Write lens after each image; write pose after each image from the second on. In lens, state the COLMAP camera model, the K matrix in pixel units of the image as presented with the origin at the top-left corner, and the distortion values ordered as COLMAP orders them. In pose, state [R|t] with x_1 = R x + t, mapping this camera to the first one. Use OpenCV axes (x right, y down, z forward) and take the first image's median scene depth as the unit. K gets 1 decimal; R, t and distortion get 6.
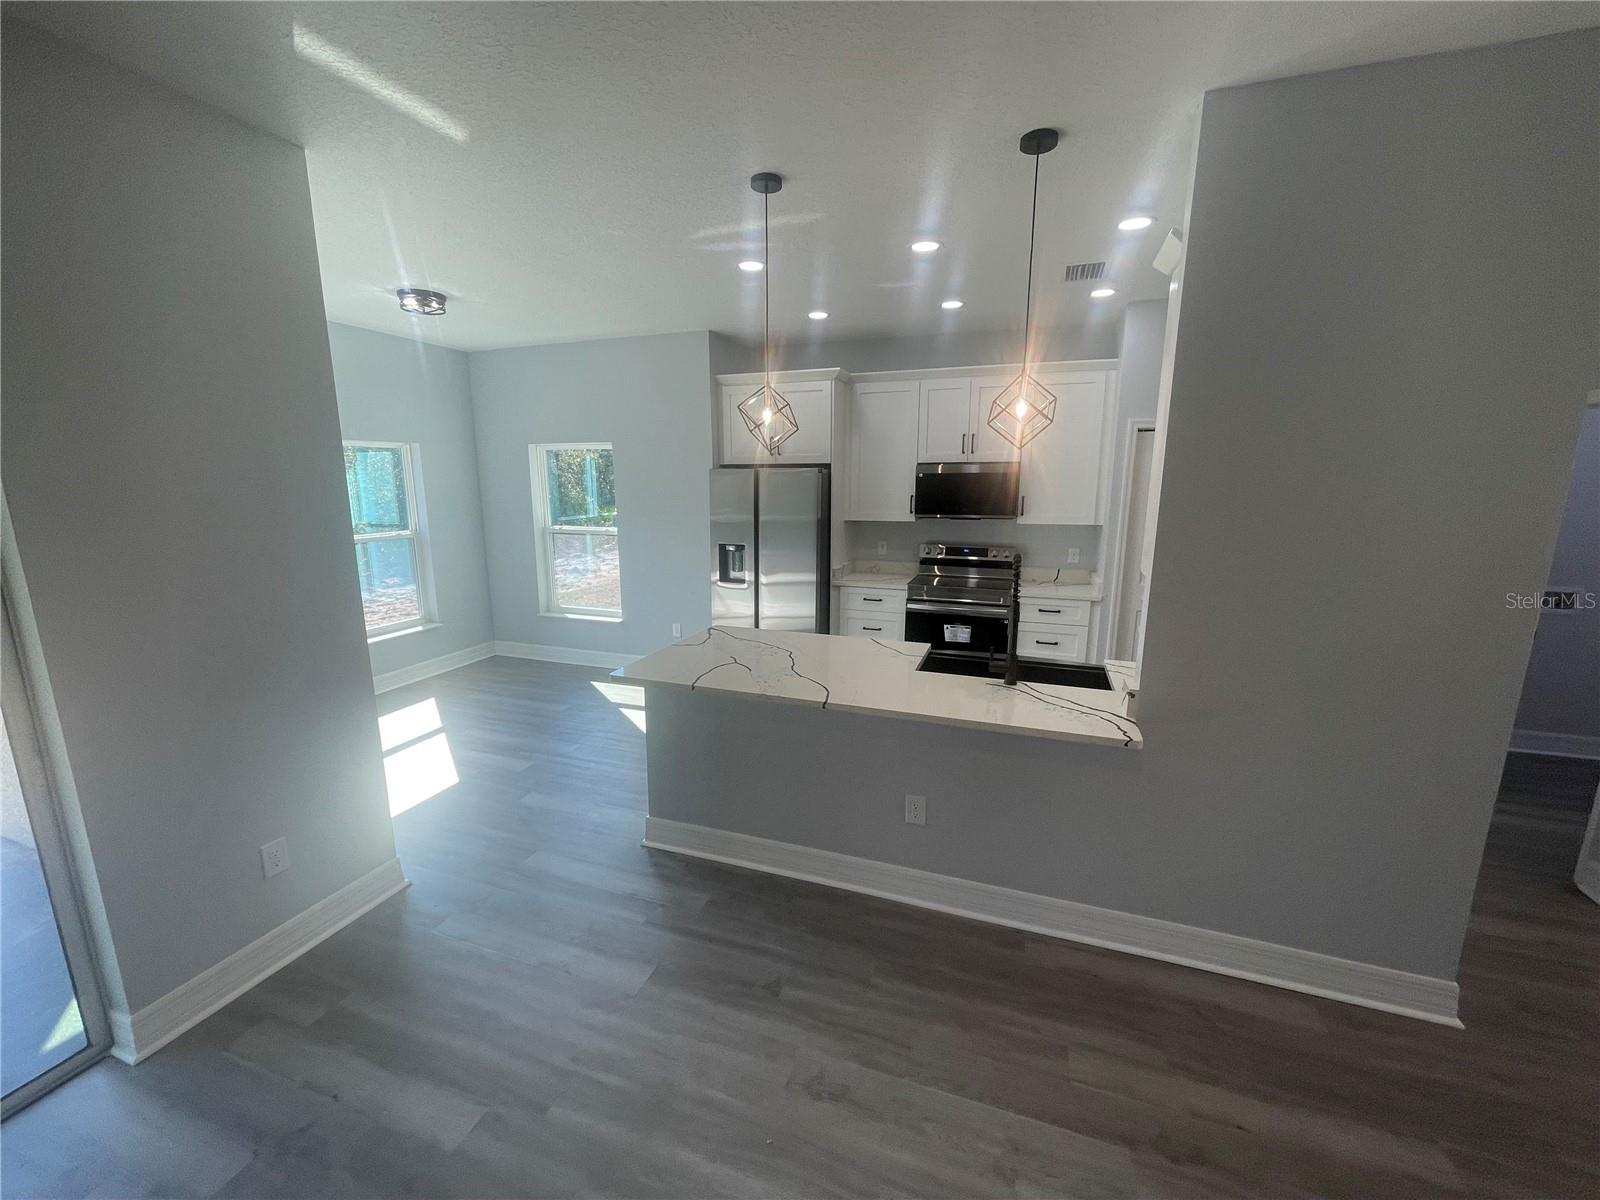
lens RADIAL K [[639.8, 0, 810.1], [0, 639.8, 611.5], [0, 0, 1]] dist [-0.008705, -0.000192]
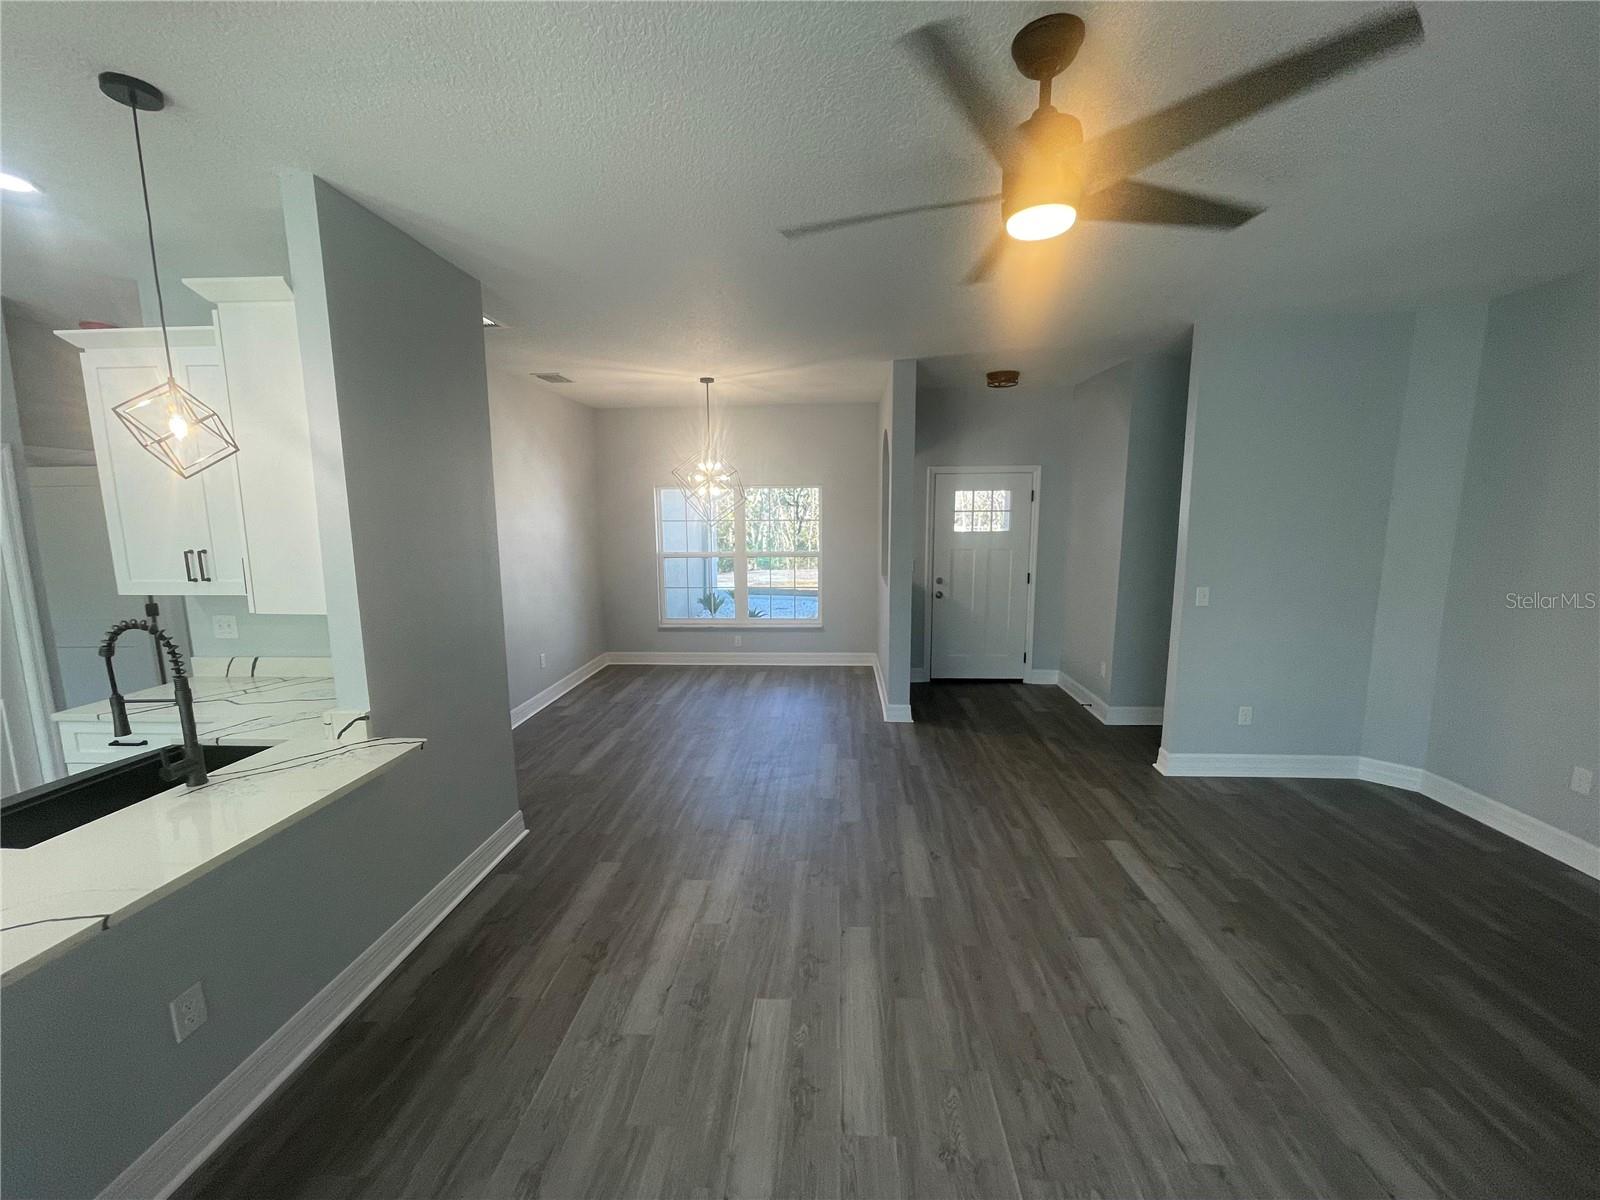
lens RADIAL K [[639.8, 0, 806.8], [0, 639.8, 592.1], [0, 0, 1]] dist [-0.008705, -0.000192]
pose [[-0.268421, -0.138333, 0.953317, -0.730080], [0.196792, 0.960890, 0.194841, -0.142318], [-0.942986, 0.239904, -0.230701, 0.562491]]
